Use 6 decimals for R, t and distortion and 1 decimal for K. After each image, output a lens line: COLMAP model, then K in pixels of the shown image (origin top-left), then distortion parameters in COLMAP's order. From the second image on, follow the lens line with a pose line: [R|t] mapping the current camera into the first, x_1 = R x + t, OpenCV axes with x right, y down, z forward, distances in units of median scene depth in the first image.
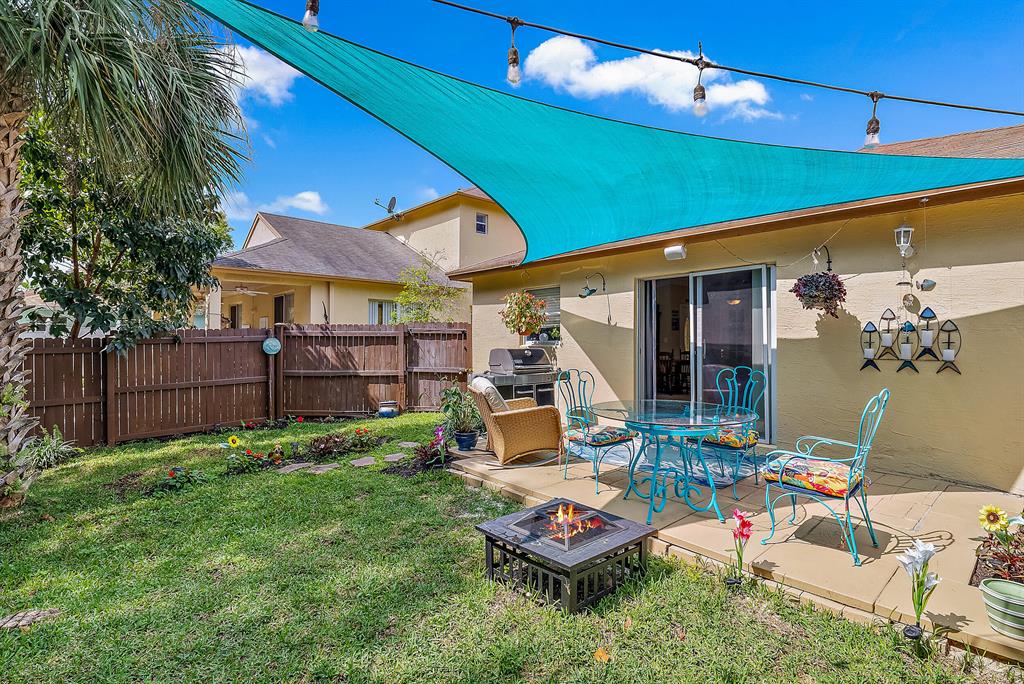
lens RADIAL K [[506.6, 0, 510.4], [0, 506.6, 336.9], [0, 0, 1]] dist [0.003454, 0.000797]
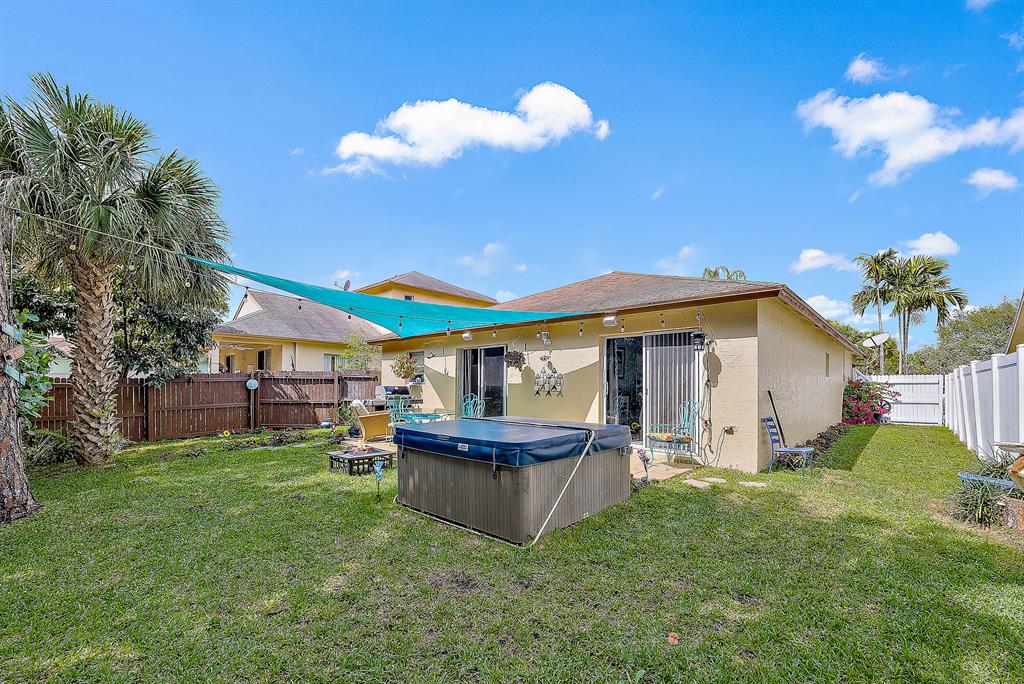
lens RADIAL K [[426.3, 0, 514.3], [0, 426.3, 383.8], [0, 0, 1]] dist [-0.000326, -0.000128]
pose [[0.995921, 0.007951, 0.089880, 0.250161], [-0.008459, 0.999950, 0.005275, 0.002674], [-0.089833, -0.006013, 0.995939, -0.448454]]
